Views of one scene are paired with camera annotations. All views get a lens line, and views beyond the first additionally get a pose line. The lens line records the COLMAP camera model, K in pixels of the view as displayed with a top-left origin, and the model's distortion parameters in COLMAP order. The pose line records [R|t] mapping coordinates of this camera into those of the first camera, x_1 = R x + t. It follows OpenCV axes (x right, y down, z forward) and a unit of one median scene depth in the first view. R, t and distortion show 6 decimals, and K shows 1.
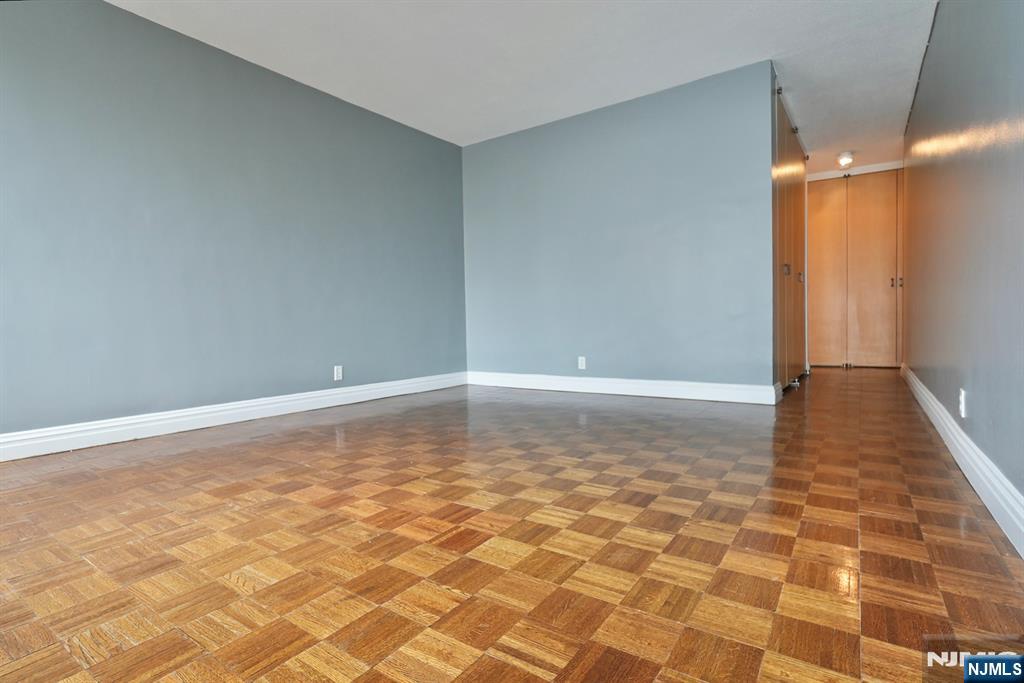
lens RADIAL K [[501.5, 0, 512.0], [0, 501.5, 341.5], [0, 0, 1]] dist [-0.023713, -0.000161]
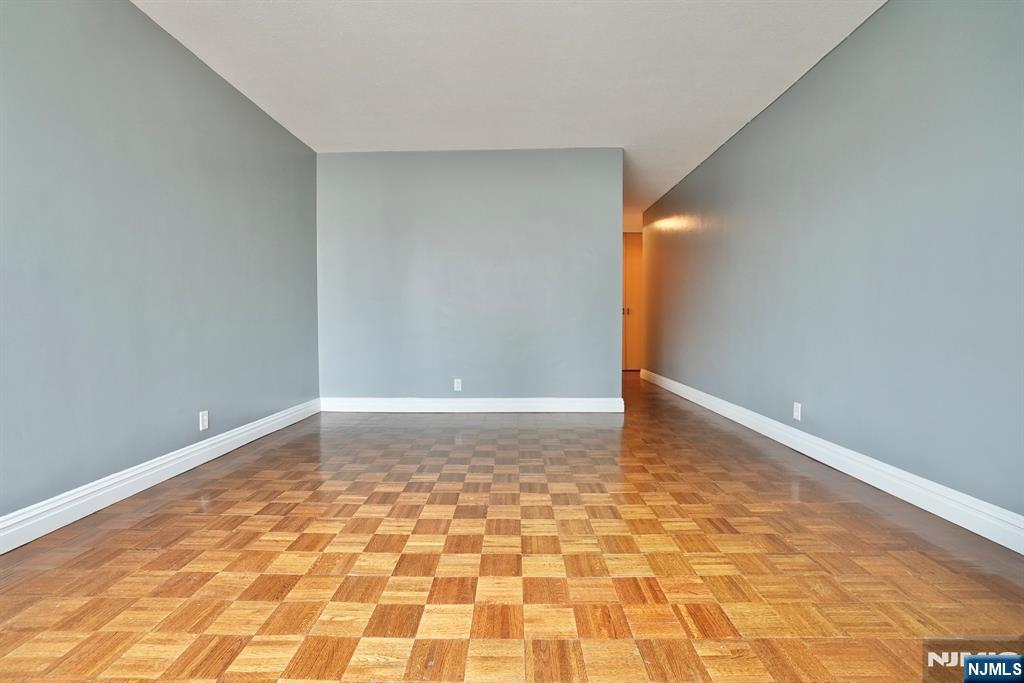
lens RADIAL K [[448.0, 0, 509.2], [0, 448.0, 324.5], [0, 0, 1]] dist [-0.031142, 0.000157]
pose [[0.831970, 0.015445, 0.554606, -0.572916], [0.006661, 0.999262, -0.037821, -0.092029], [-0.554781, 0.035160, 0.831253, 0.311368]]
